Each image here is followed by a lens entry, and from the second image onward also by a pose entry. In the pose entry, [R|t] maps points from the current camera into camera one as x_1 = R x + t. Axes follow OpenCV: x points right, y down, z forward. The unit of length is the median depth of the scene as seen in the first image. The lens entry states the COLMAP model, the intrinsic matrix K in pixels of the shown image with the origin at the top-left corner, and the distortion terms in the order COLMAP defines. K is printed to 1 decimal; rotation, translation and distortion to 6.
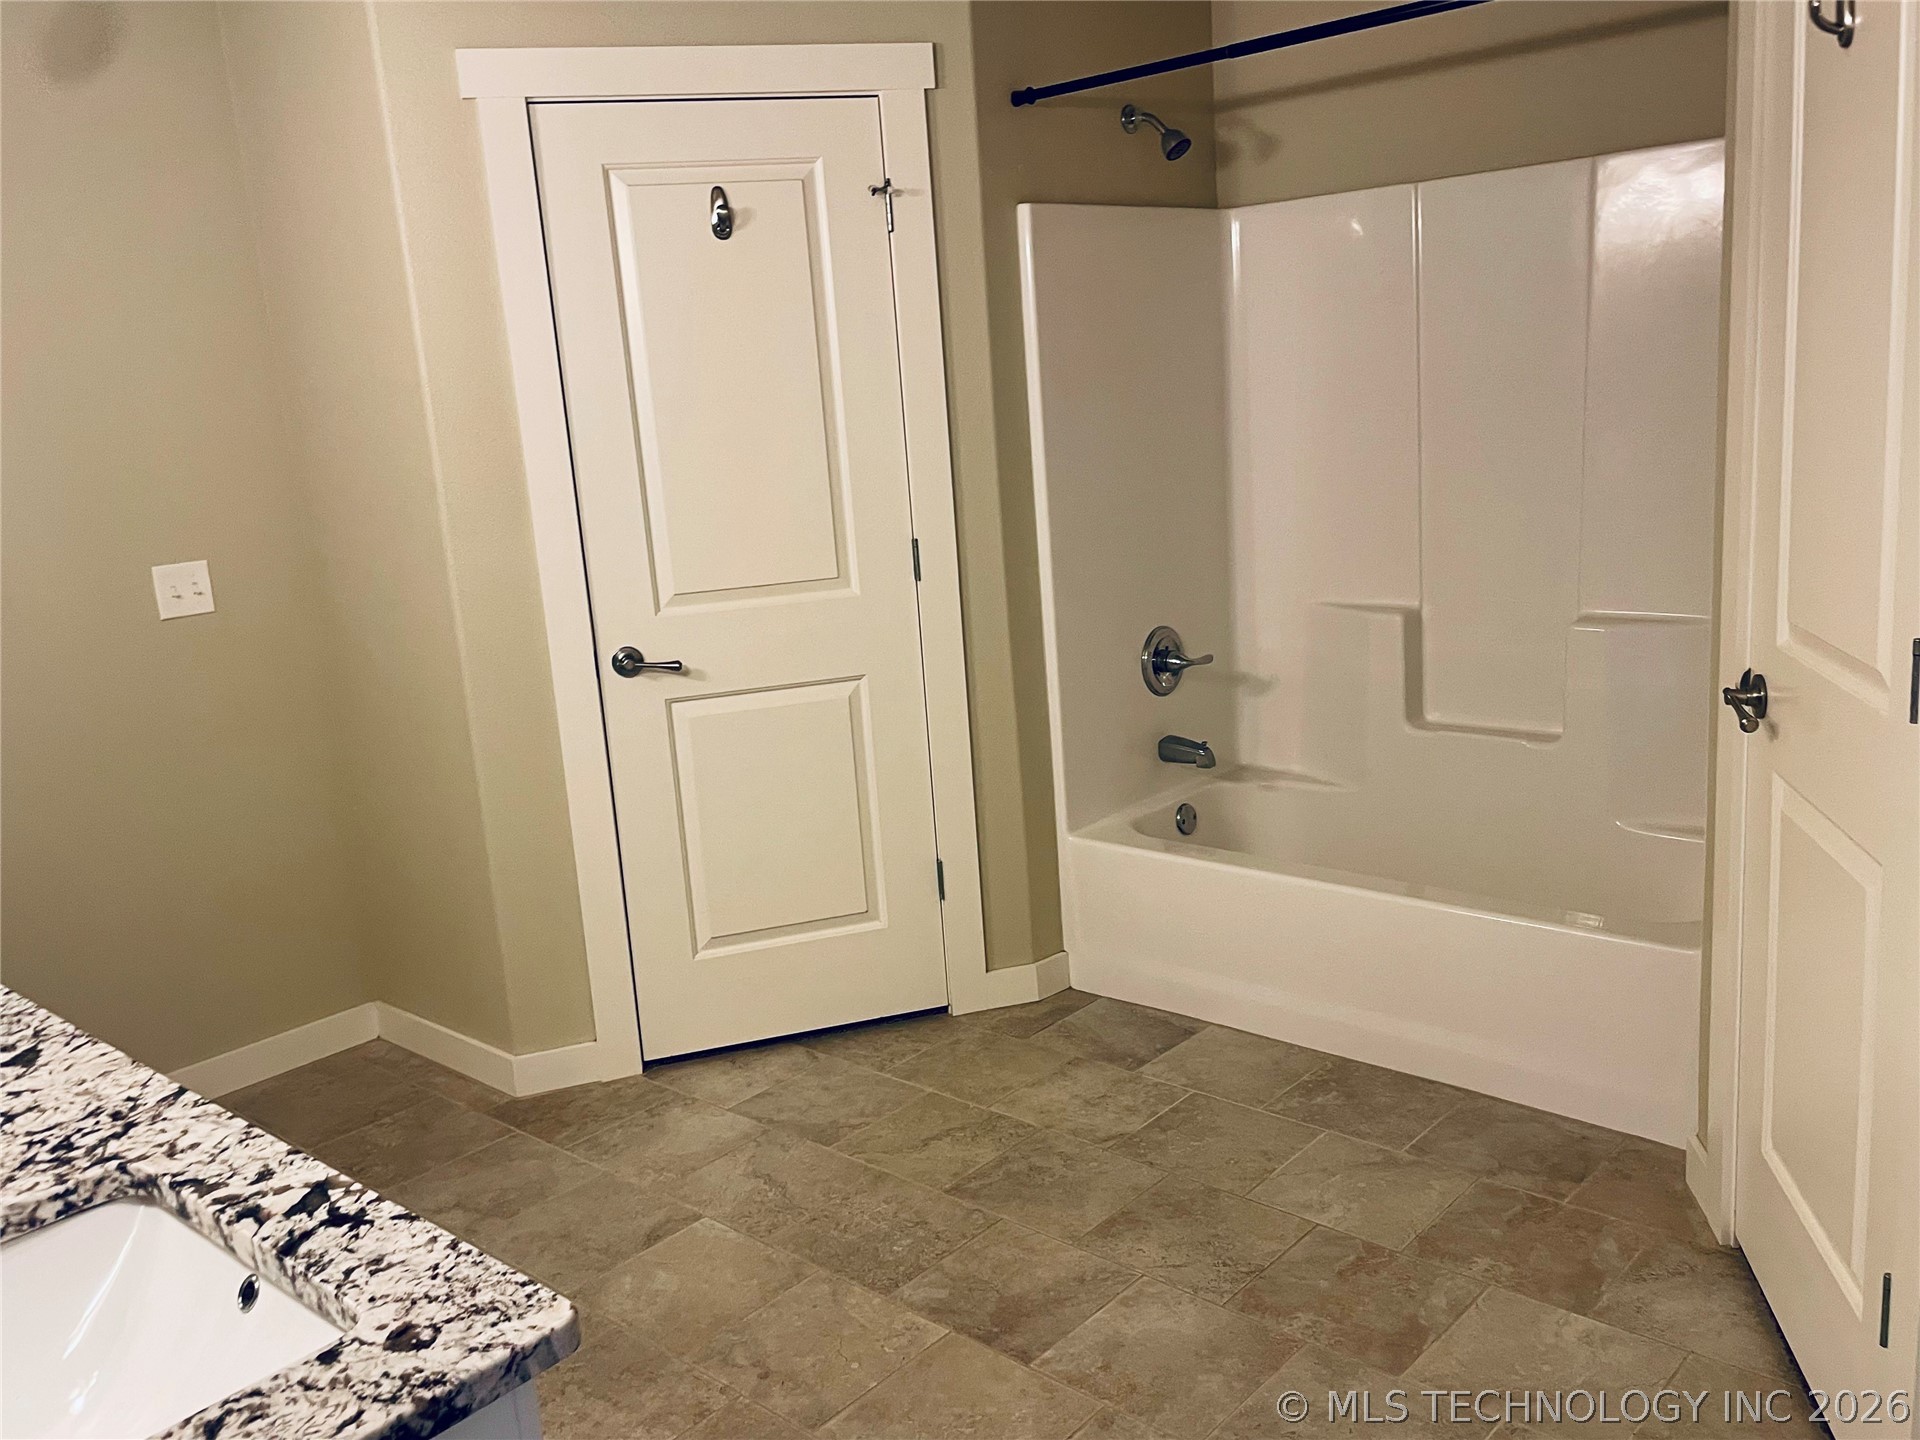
lens RADIAL K [[1593.6, 0, 956.6], [0, 1593.6, 713.8], [0, 0, 1]] dist [0.083760, -0.107341]
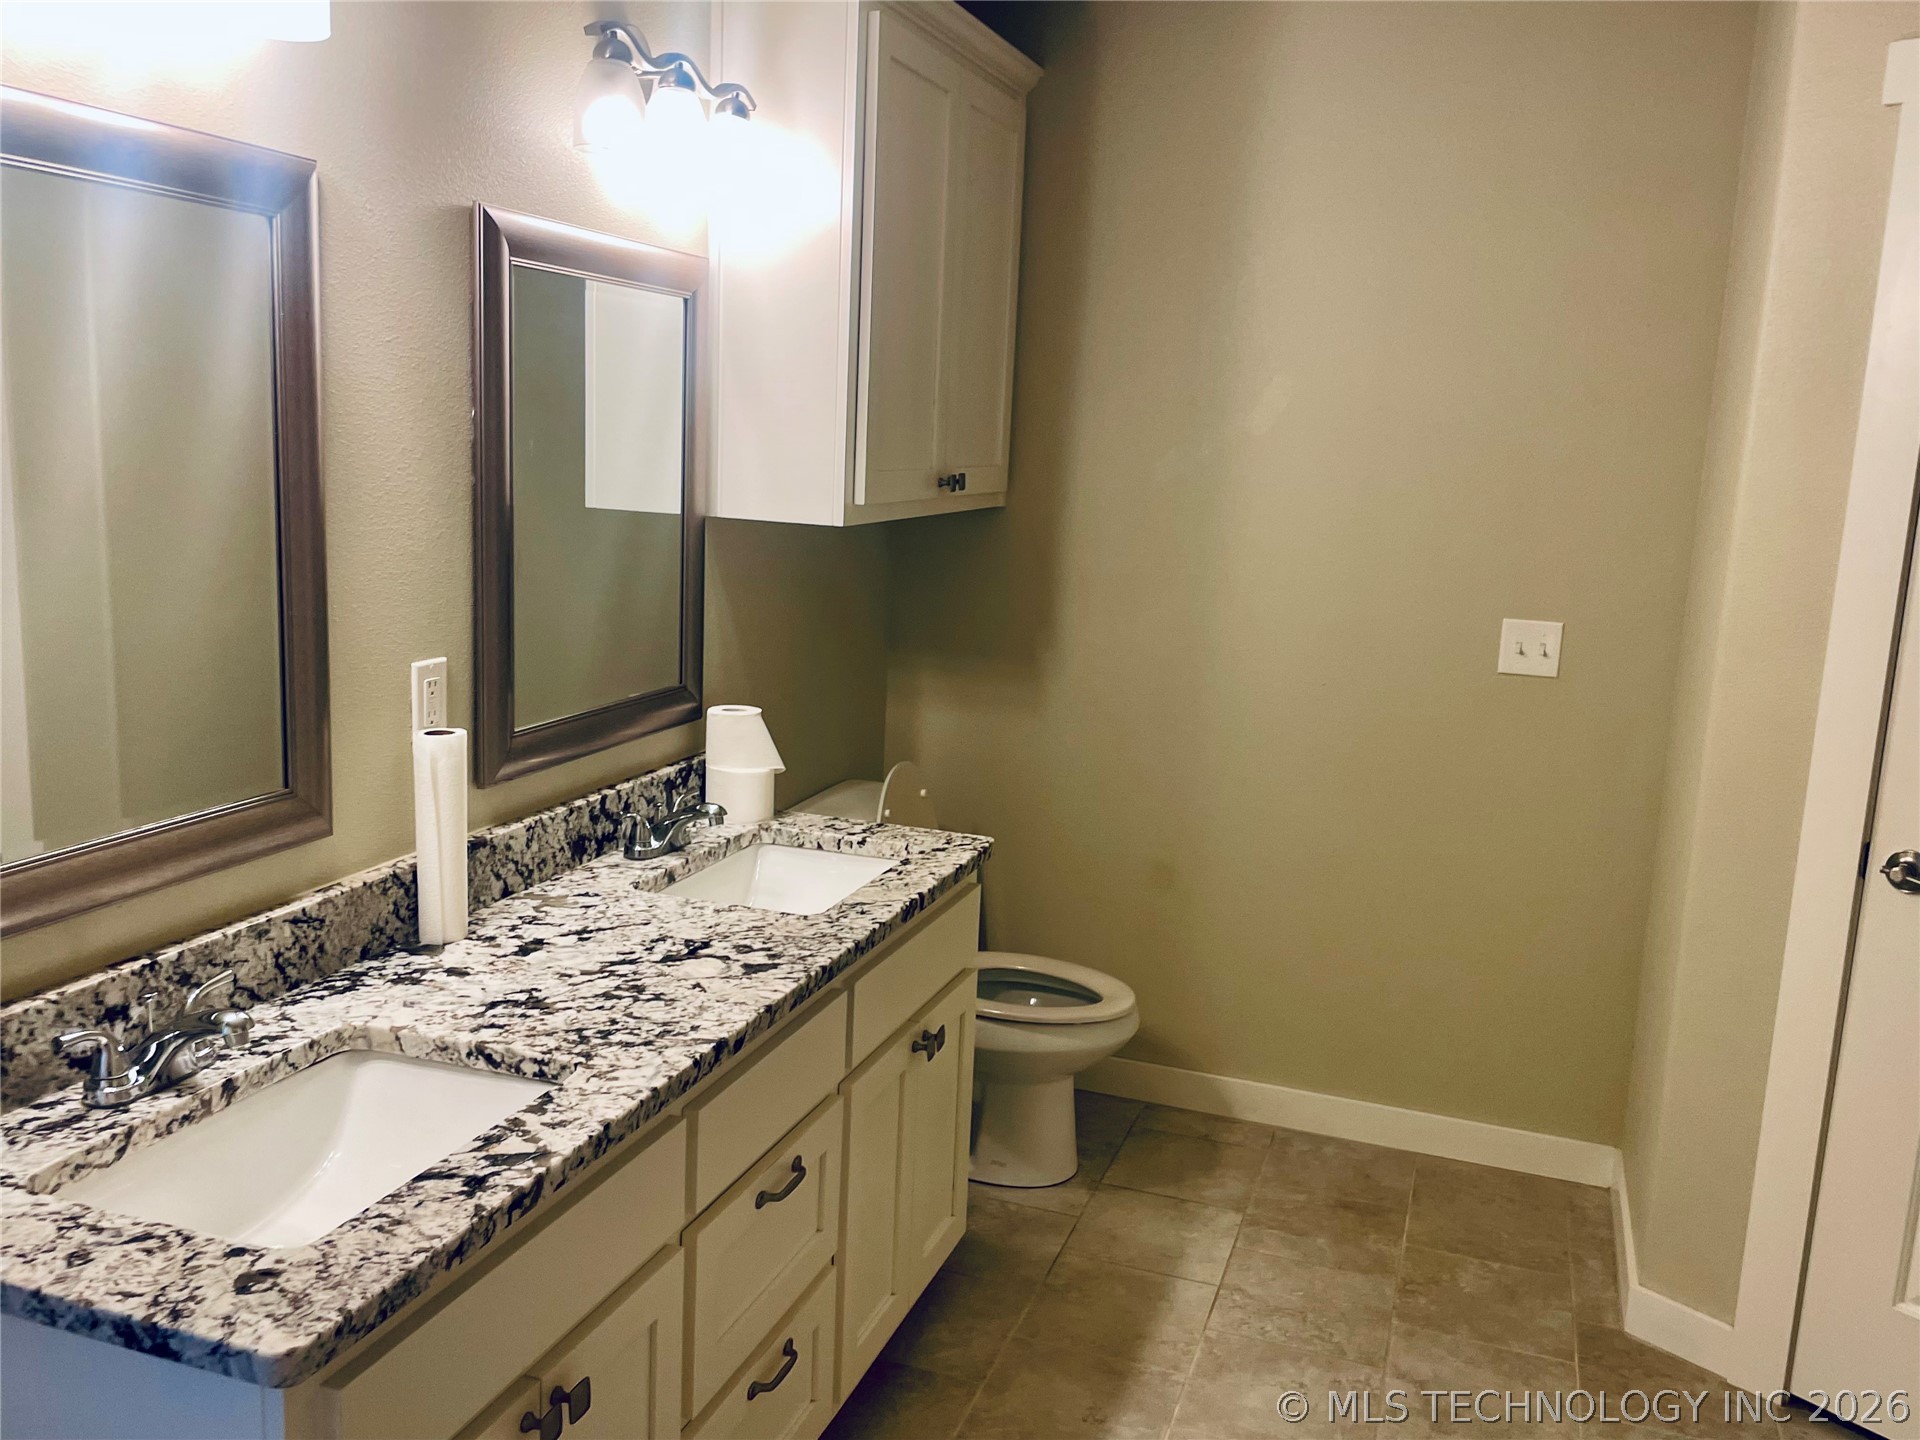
lens RADIAL K [[1593.6, 0, 960.1], [0, 1593.6, 713.0], [0, 0, 1]] dist [0.083760, -0.107341]
pose [[0.381428, 0.249976, -0.889958, 0.582509], [-0.264126, 0.952078, 0.154222, -0.225694], [0.885861, 0.176236, 0.429174, 0.688494]]
